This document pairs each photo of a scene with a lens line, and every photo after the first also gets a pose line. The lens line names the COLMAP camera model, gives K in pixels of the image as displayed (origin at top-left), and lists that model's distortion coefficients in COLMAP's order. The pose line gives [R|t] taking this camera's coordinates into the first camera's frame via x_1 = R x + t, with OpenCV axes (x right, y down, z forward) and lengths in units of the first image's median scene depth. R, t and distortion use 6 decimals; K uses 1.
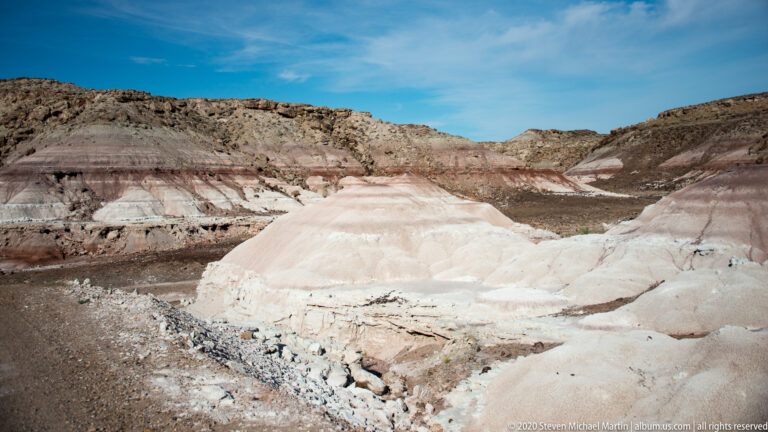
lens RADIAL K [[786.6, 0, 384.5], [0, 786.6, 215.0], [0, 0, 1]] dist [0.017843, 0.000000]
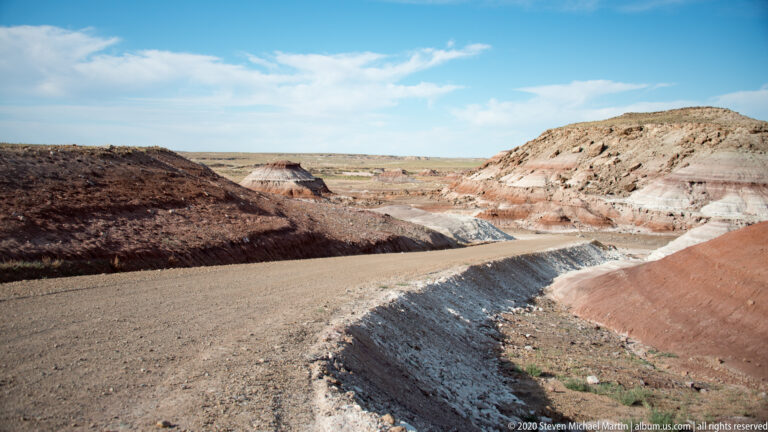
lens RADIAL K [[823.6, 0, 383.6], [0, 823.6, 214.6], [0, 0, 1]] dist [0.015623, 0.000000]
pose [[0.617318, 0.118619, -0.777720, 0.585791], [-0.081224, 0.992895, 0.086967, -0.082301], [0.782510, 0.009483, 0.622566, -0.661967]]
